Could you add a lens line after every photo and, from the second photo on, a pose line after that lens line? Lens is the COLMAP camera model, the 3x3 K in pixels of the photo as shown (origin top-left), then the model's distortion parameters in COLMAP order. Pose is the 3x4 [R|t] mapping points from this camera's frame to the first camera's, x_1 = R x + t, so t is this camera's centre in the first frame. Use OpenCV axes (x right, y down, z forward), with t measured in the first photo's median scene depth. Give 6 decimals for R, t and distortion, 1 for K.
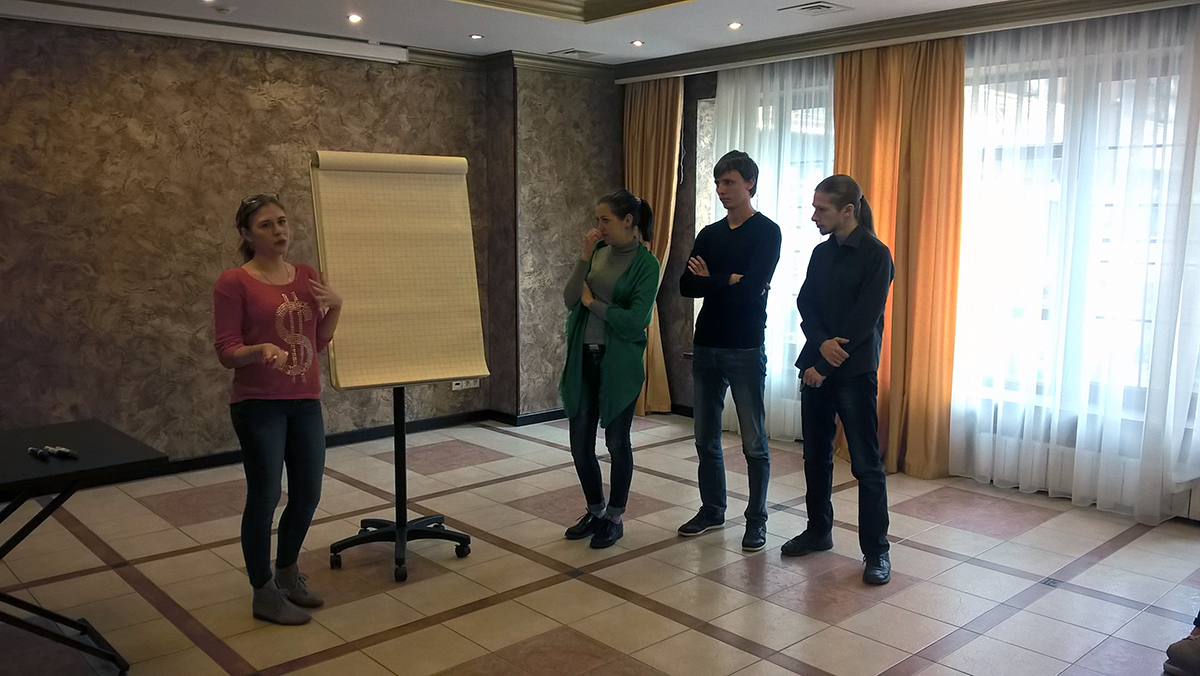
lens RADIAL K [[969.4, 0, 600.0], [0, 969.4, 338.0], [0, 0, 1]] dist [-0.001088, 0.001544]
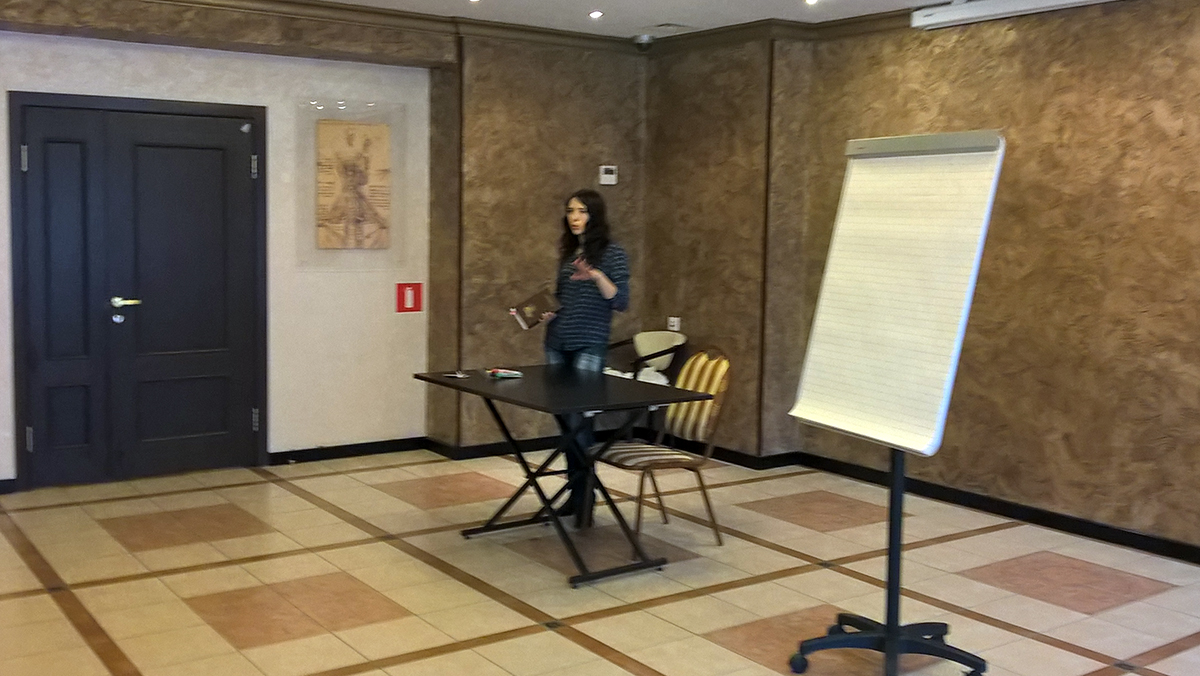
lens RADIAL K [[1209.9, 0, 600.0], [0, 1209.9, 338.0], [0, 0, 1]] dist [-0.020164, -0.034534]
pose [[-0.117603, 0.101550, -0.987855, 0.581213], [-0.139666, 0.983179, 0.117696, -0.085914], [0.983190, 0.151811, -0.101442, 0.680416]]
